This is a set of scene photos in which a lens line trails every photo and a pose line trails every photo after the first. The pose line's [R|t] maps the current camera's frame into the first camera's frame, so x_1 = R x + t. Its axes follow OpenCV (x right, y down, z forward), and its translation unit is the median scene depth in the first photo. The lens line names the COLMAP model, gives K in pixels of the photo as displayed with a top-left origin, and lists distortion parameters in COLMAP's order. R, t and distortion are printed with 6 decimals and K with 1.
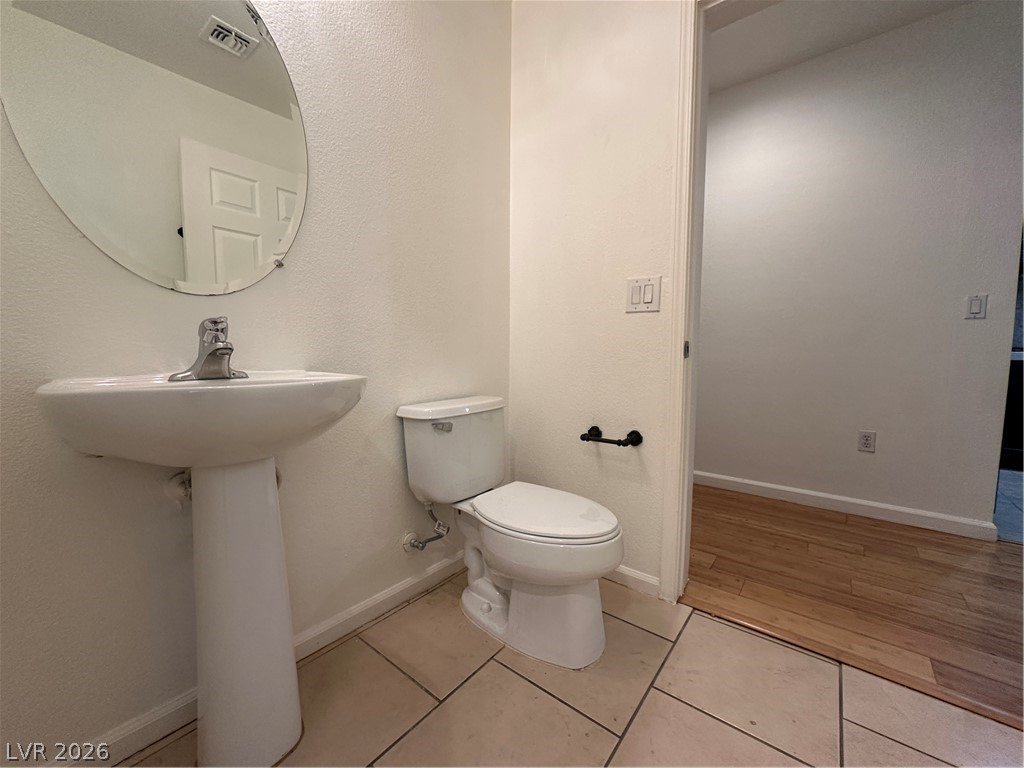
lens RADIAL K [[409.8, 0, 510.1], [0, 409.8, 382.1], [0, 0, 1]] dist [0.000143, 0.000720]
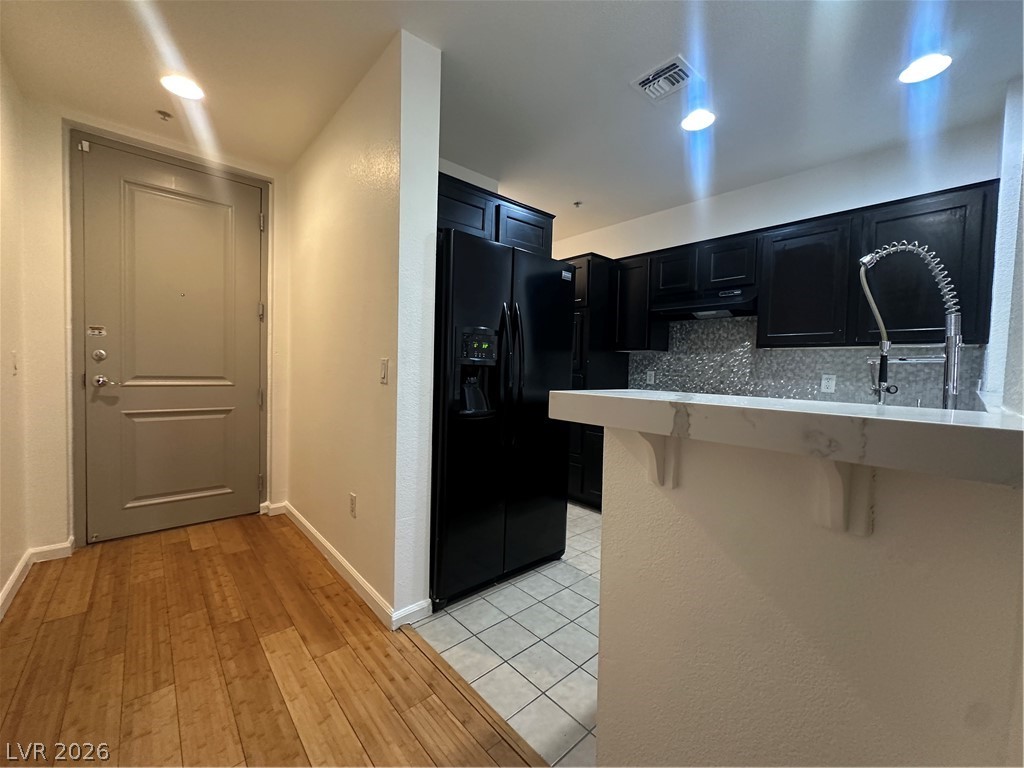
lens RADIAL K [[409.8, 0, 510.1], [0, 409.8, 382.1], [0, 0, 1]] dist [0.000143, 0.000720]
pose [[0.986058, 0.027941, -0.164037, 1.566801], [-0.035289, 0.998492, -0.042051, -0.122182], [0.162615, 0.047253, 0.985557, 0.138765]]
